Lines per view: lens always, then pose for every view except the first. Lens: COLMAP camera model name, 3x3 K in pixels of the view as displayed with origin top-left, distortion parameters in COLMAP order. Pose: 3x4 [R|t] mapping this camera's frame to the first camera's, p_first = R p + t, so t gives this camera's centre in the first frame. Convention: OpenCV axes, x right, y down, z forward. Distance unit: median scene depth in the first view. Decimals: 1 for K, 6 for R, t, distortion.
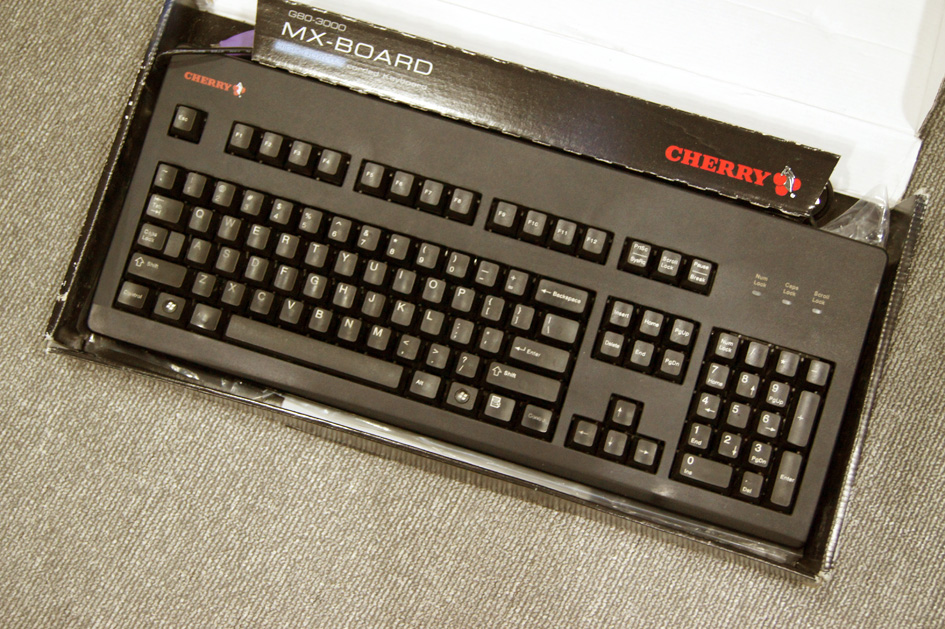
lens RADIAL K [[1226.0, 0, 472.5], [0, 1226.0, 314.5], [0, 0, 1]] dist [0.033185, 0.035002]
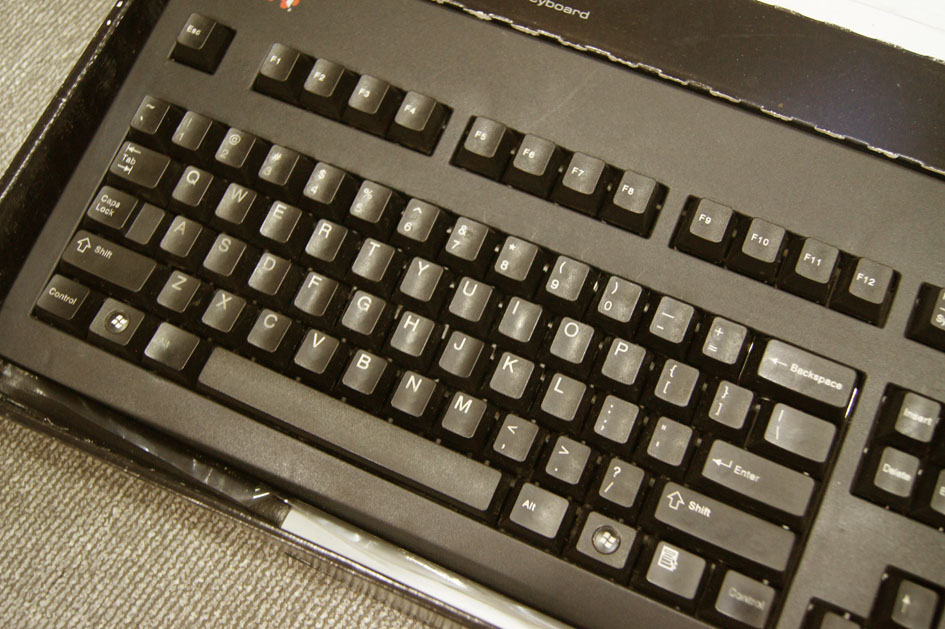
lens RADIAL K [[985.3, 0, 472.5], [0, 985.3, 314.5], [0, 0, 1]] dist [-0.075737, 0.028670]
pose [[0.990779, 0.101086, -0.090210, -0.036179], [-0.112858, 0.984162, -0.136702, 0.033793], [0.074963, 0.145622, 0.986496, 0.546013]]
